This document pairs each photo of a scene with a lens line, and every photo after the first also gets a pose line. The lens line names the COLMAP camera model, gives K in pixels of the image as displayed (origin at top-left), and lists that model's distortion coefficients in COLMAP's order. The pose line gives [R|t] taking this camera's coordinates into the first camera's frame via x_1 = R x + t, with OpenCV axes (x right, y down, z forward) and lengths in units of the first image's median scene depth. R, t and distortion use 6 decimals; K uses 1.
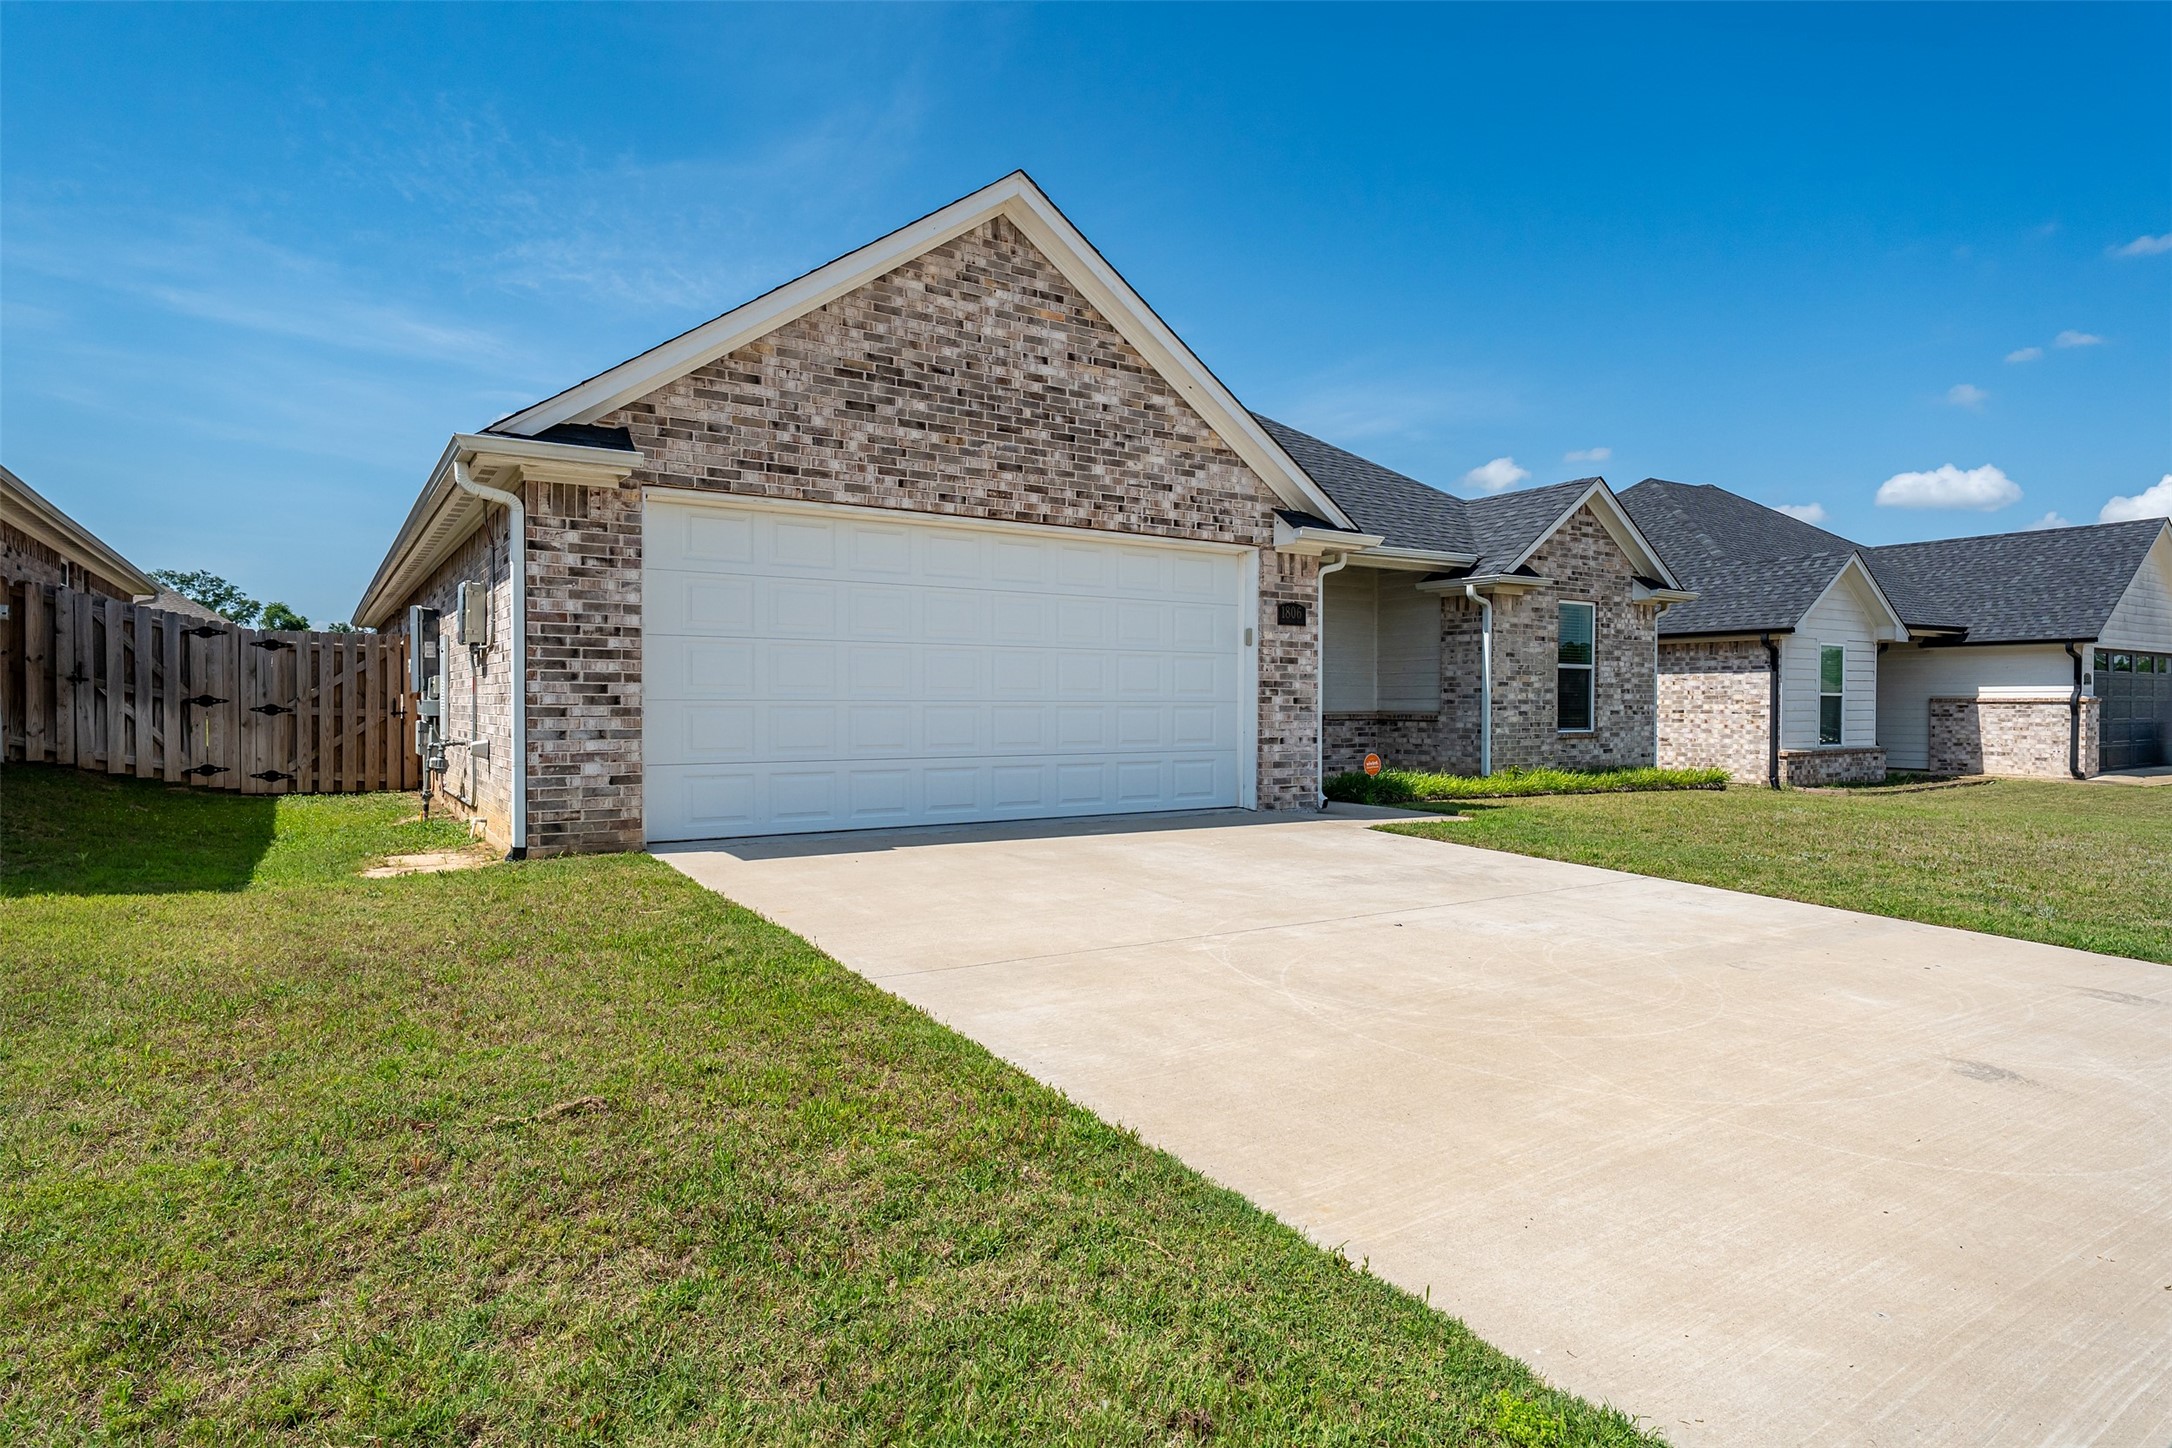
lens RADIAL K [[1199.1, 0, 1086.6], [0, 1199.1, 722.3], [0, 0, 1]] dist [-0.002280, 0.002078]
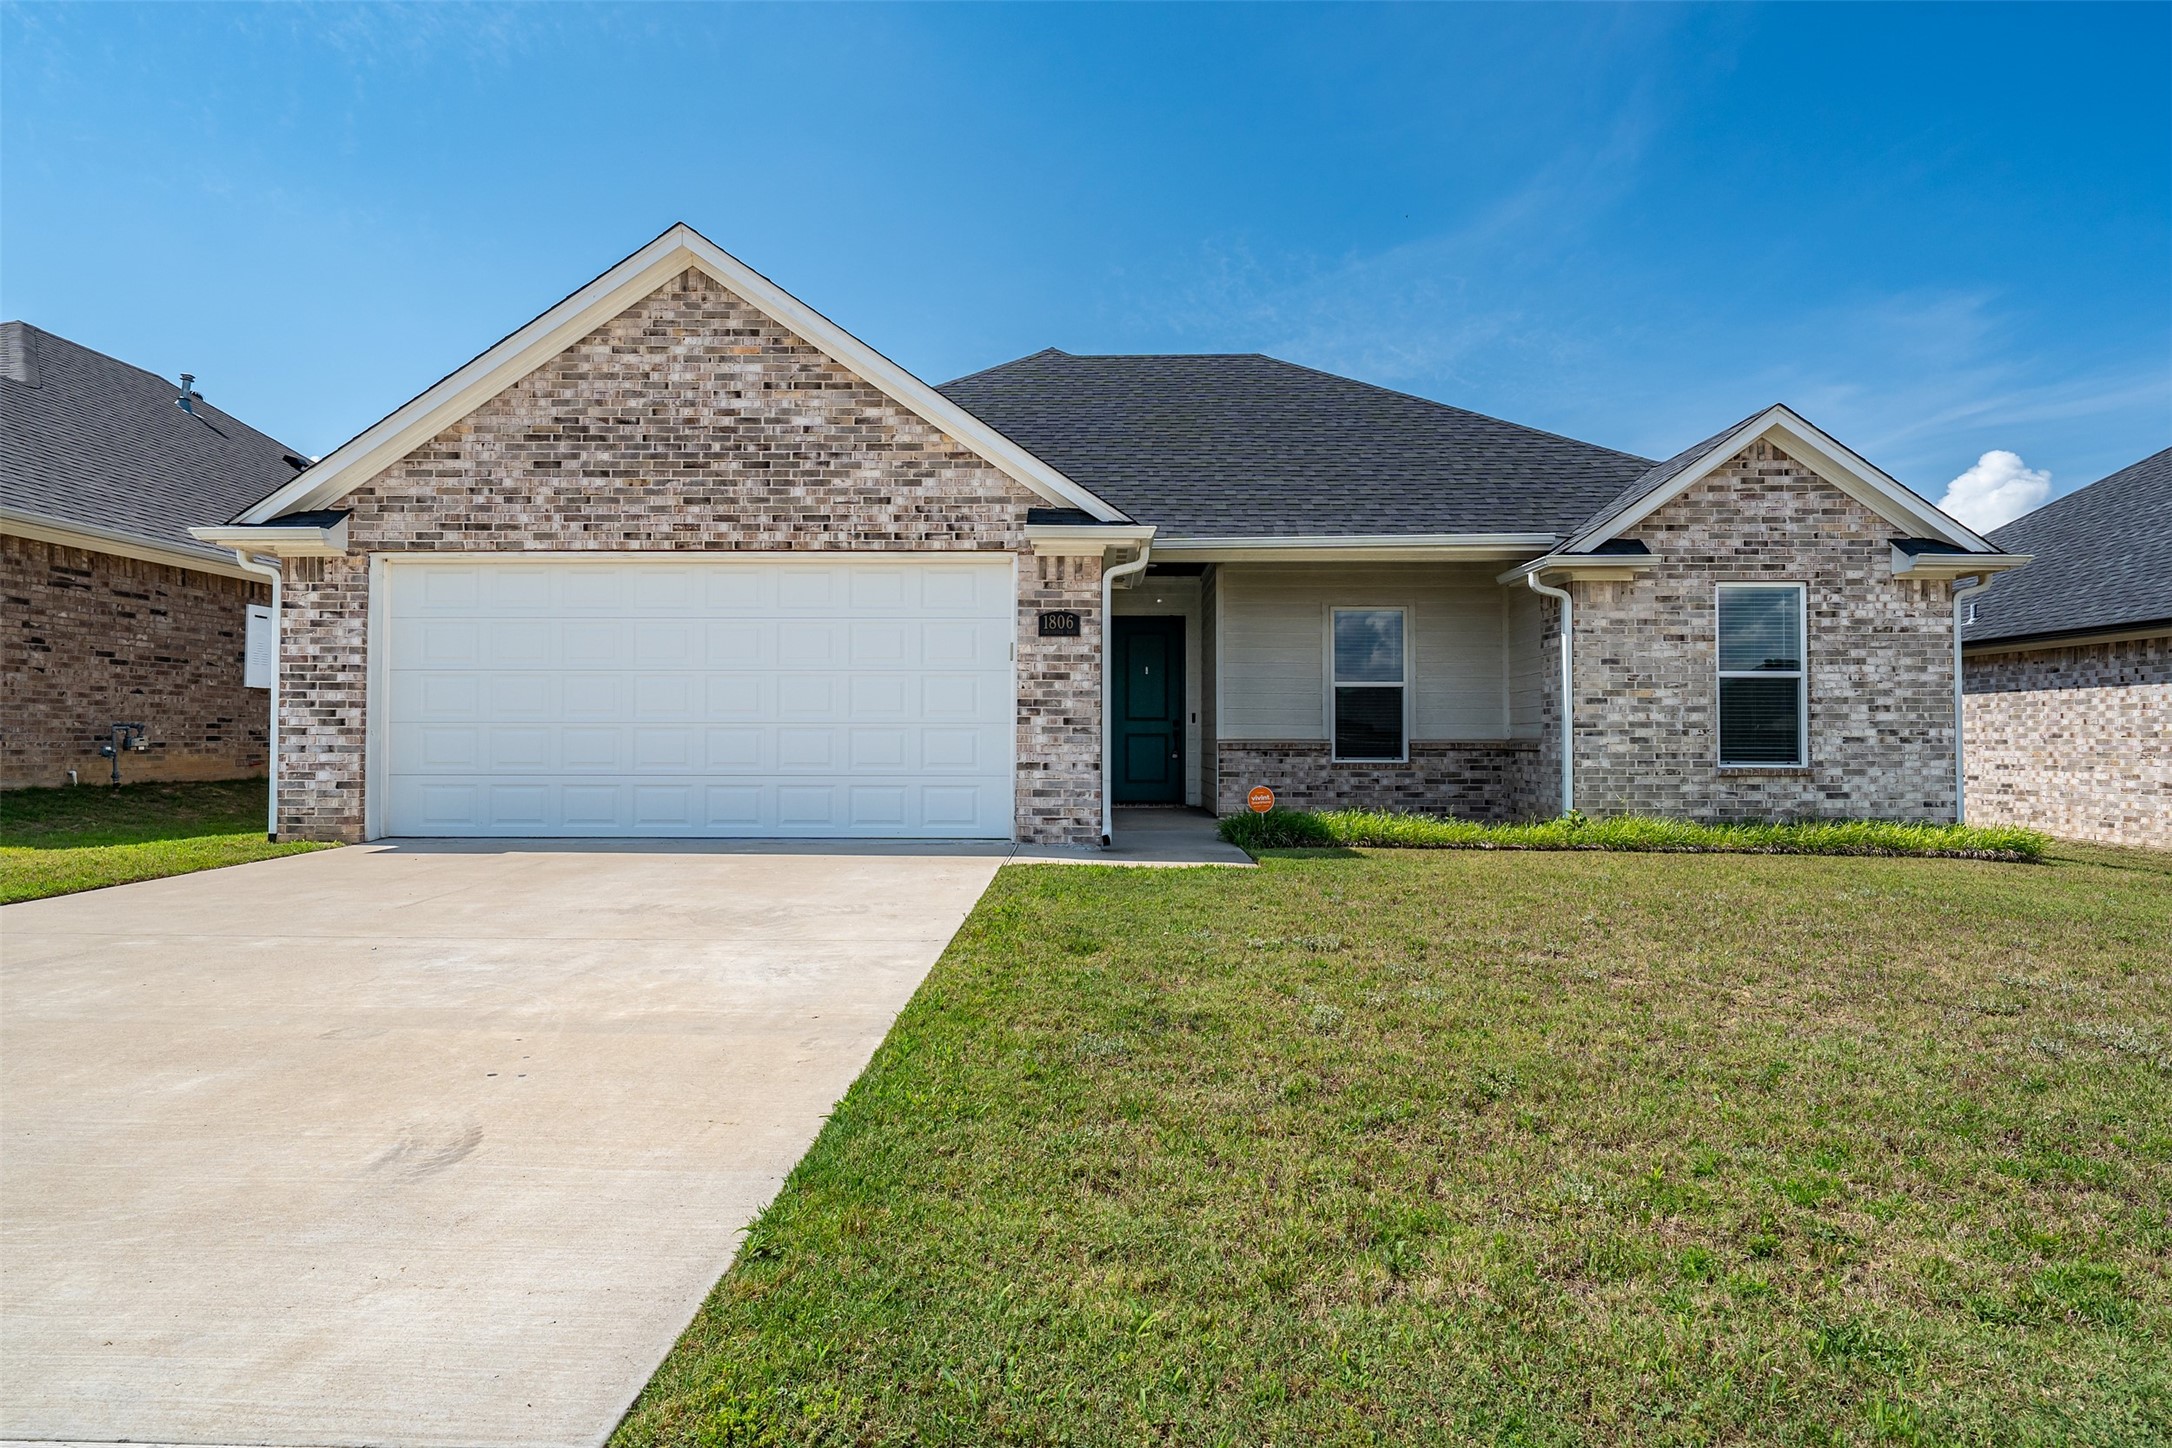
lens RADIAL K [[1134.1, 0, 1077.6], [0, 1134.1, 715.2], [0, 0, 1]] dist [0.002479, -0.000376]
pose [[0.822817, -0.014163, -0.568130, 0.737173], [-0.008921, 0.999244, -0.037829, 0.010165], [0.568237, 0.036195, 0.822069, 0.357579]]
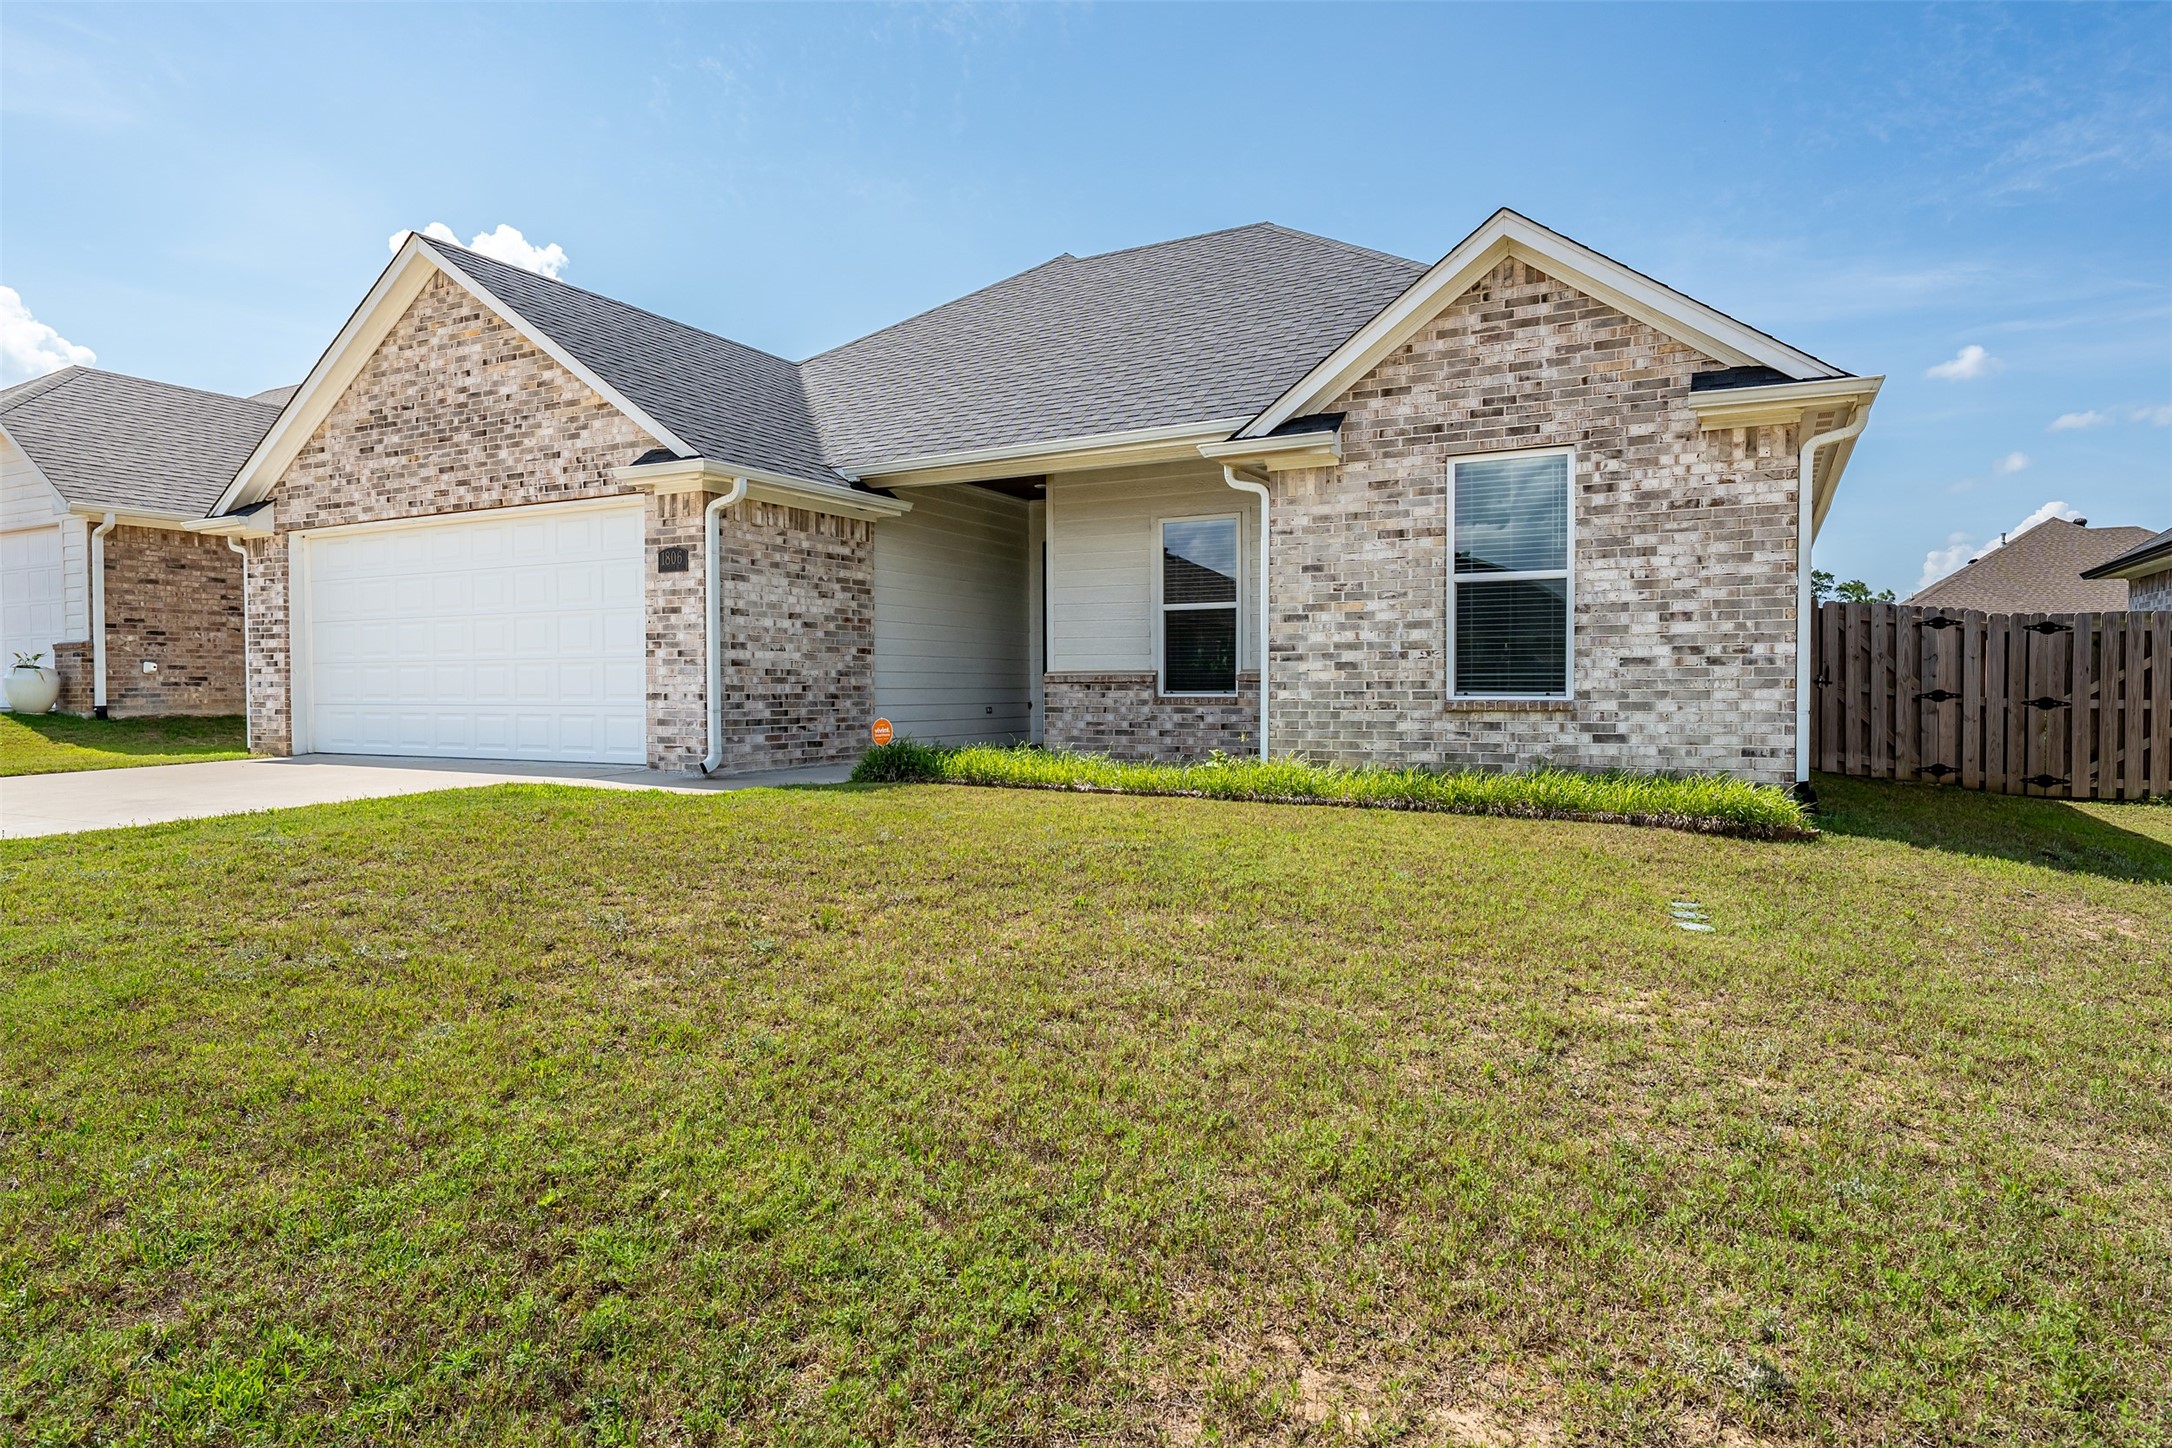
lens RADIAL K [[1245.5, 0, 1073.0], [0, 1245.5, 714.6], [0, 0, 1]] dist [0.001053, 0.001167]
pose [[0.466676, 0.015616, -0.884291, 1.302456], [-0.009724, 0.999874, 0.012525, 0.015618], [0.884375, 0.002754, 0.466769, 0.923726]]
